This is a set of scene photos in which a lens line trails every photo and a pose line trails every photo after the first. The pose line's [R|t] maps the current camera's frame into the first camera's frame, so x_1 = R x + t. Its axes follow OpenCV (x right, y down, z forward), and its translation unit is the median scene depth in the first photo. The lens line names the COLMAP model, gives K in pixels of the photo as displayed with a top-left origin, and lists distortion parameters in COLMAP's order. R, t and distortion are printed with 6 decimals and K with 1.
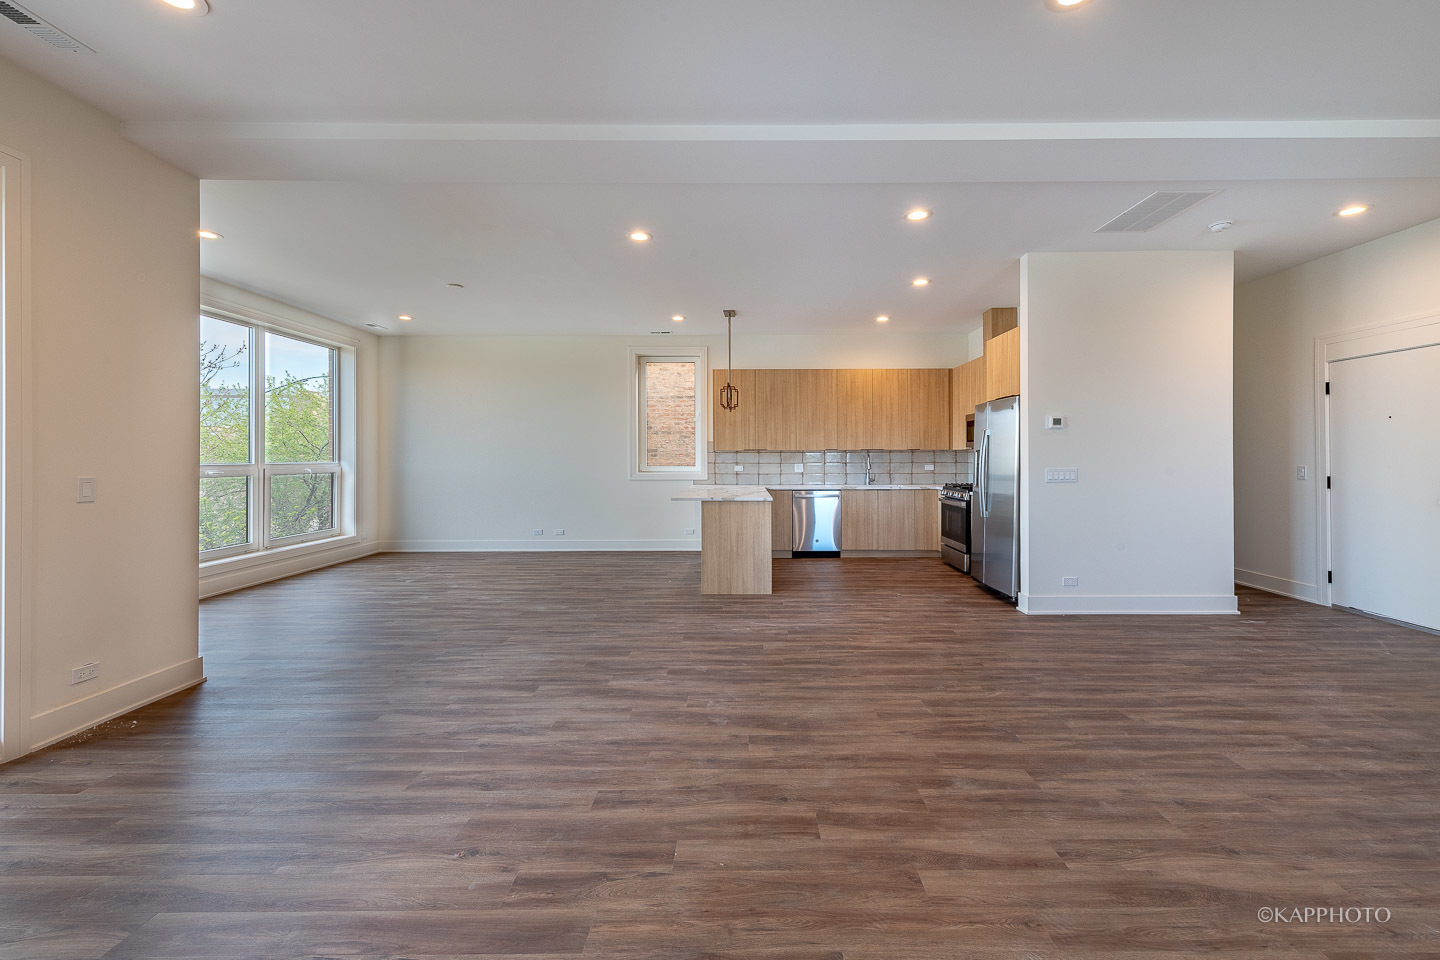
lens RADIAL K [[574.4, 0, 738.1], [0, 574.4, 455.5], [0, 0, 1]] dist [0.012660, -0.003404]
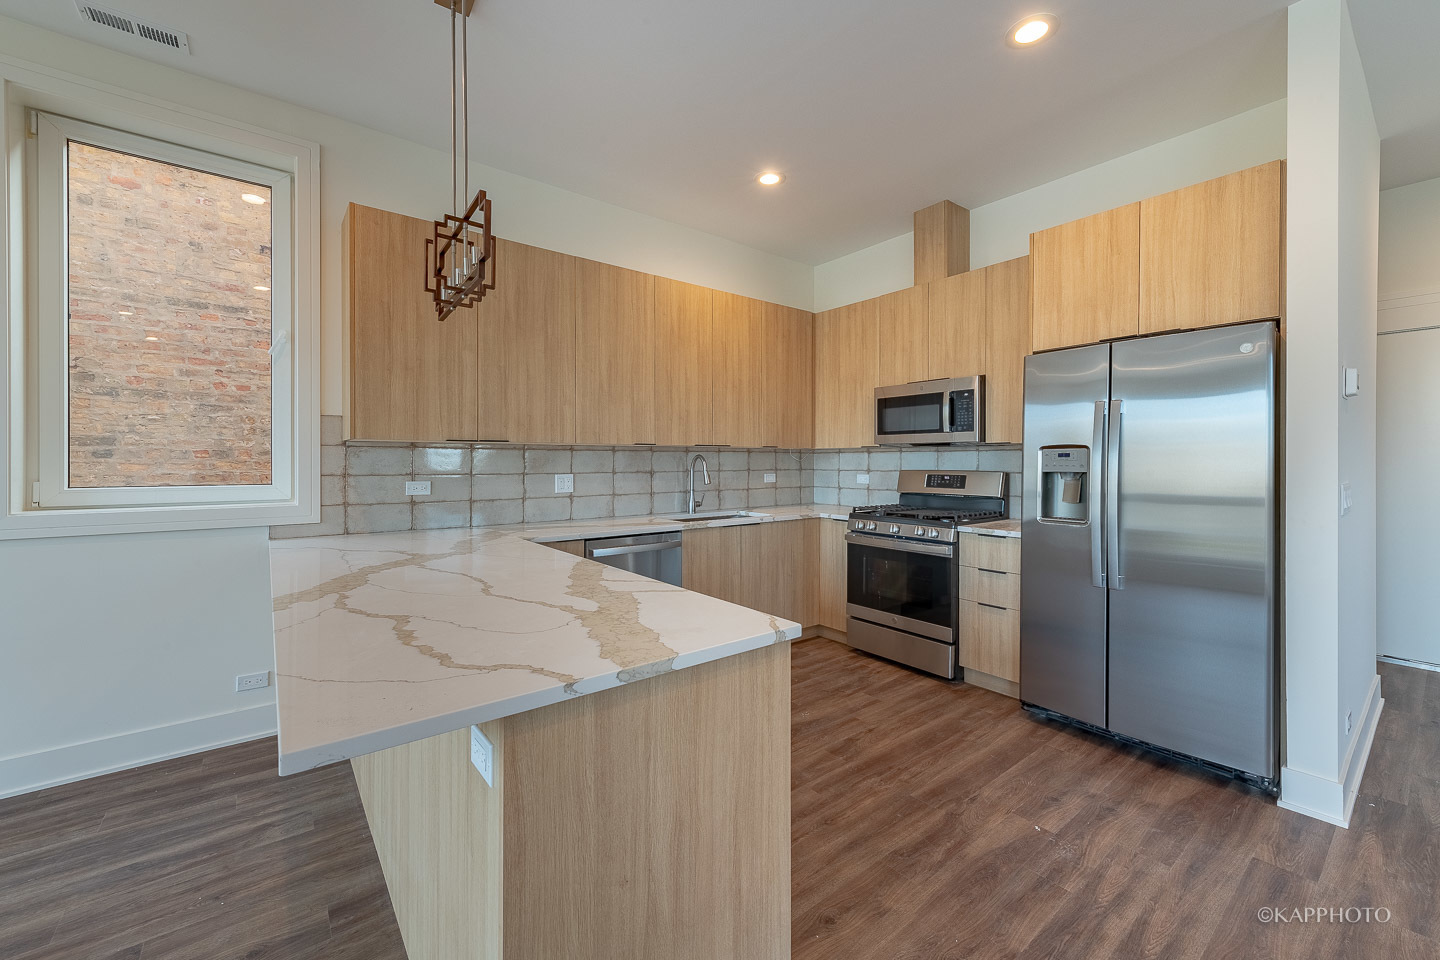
lens RADIAL K [[574.1, 0, 712.2], [0, 574.1, 466.9], [0, 0, 1]] dist [0.001762, -0.000037]
pose [[0.784377, -0.004151, 0.620270, -0.183759], [-0.005640, 0.999889, 0.013824, 0.003327], [-0.620258, -0.014341, 0.784266, 1.250458]]
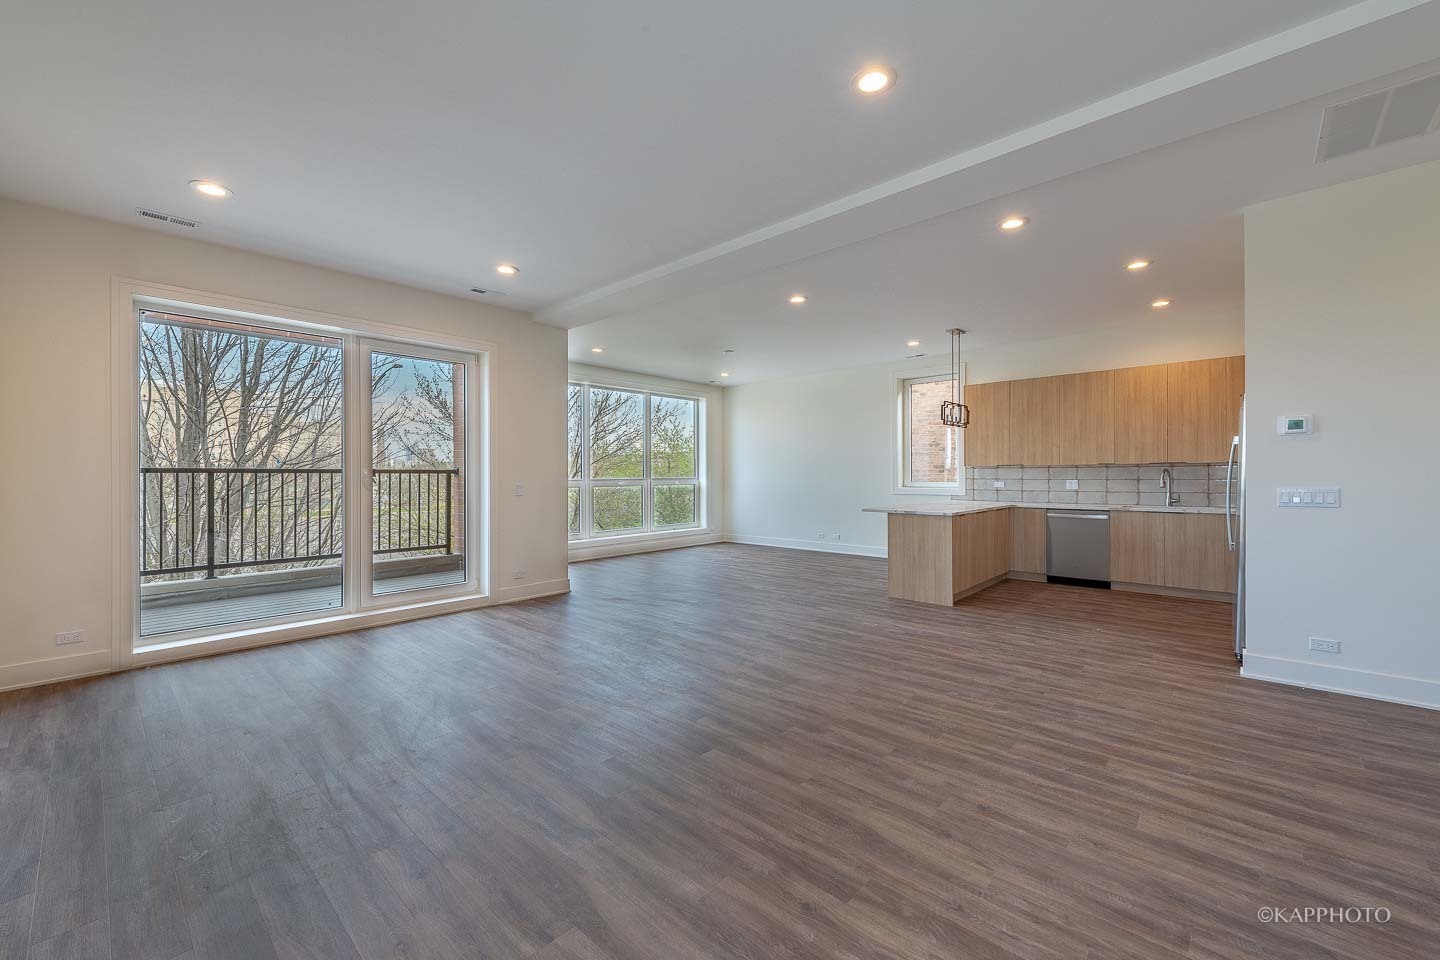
lens RADIAL K [[567.0, 0, 721.6], [0, 567.0, 473.2], [0, 0, 1]] dist [0.013211, -0.002943]
pose [[0.740131, -0.002824, -0.672456, 0.653682], [0.005356, 0.999984, 0.001696, -0.001051], [0.672441, -0.004857, 0.740135, -0.040164]]
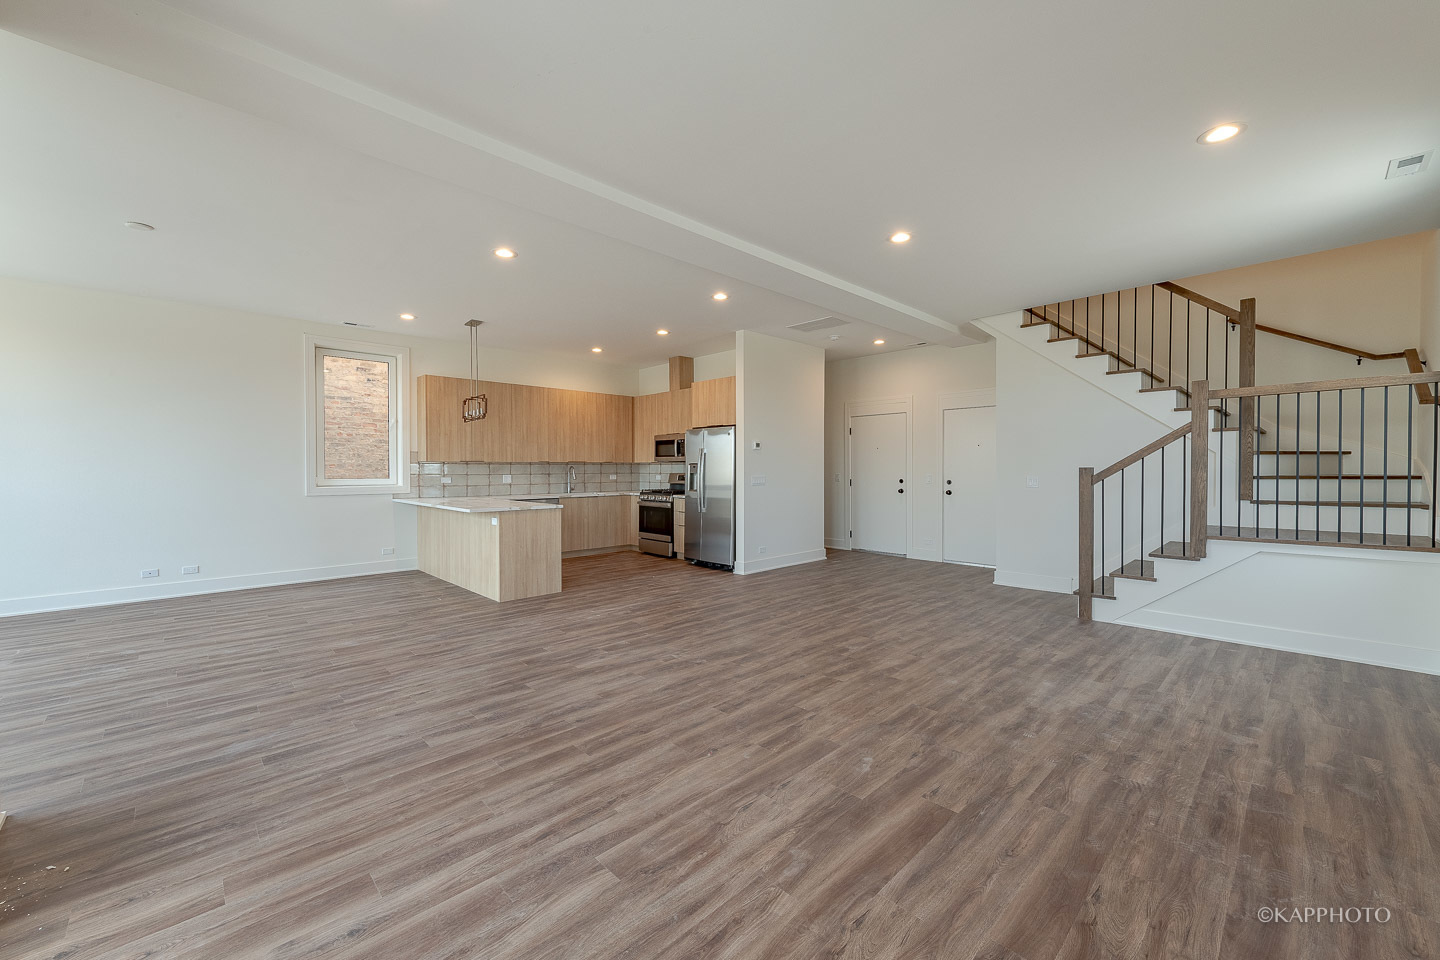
lens RADIAL K [[567.2, 0, 713.1], [0, 567.2, 477.0], [0, 0, 1]] dist [0.016640, -0.005556]
pose [[0.722961, -0.009949, 0.690817, -0.731884], [-0.002590, 0.999850, 0.017110, -0.001018], [-0.690884, -0.014159, 0.722827, 0.004776]]
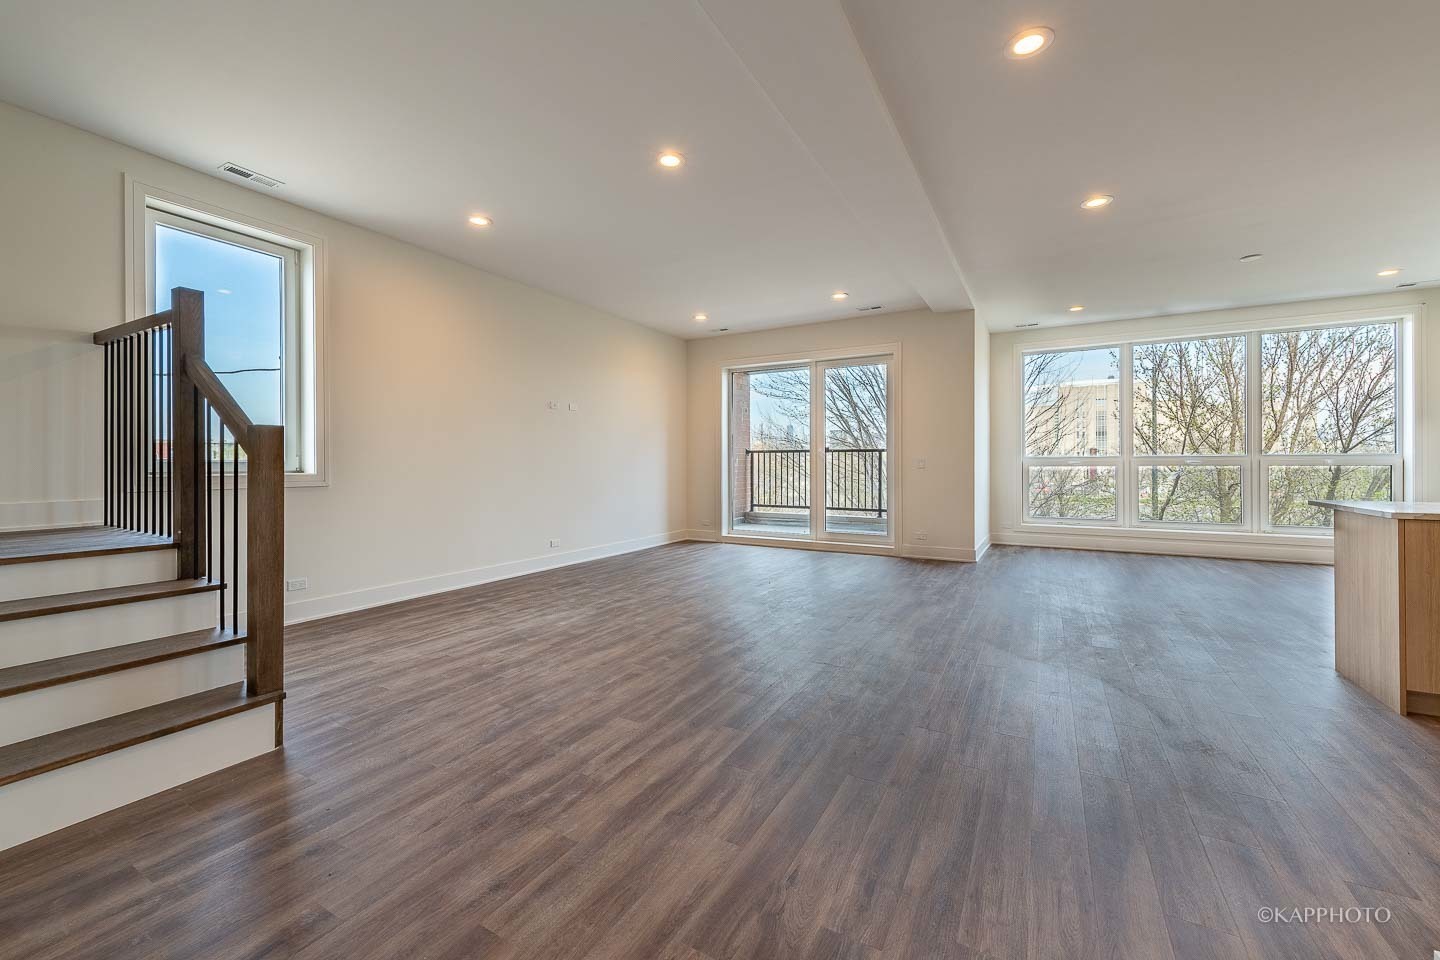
lens RADIAL K [[567.0, 0, 721.6], [0, 567.0, 473.2], [0, 0, 1]] dist [0.013211, -0.002943]
pose [[-0.480053, 0.017182, -0.877071, 1.124044], [0.007648, 0.999852, 0.015401, 0.044187], [0.877206, 0.000686, -0.480114, 1.103879]]
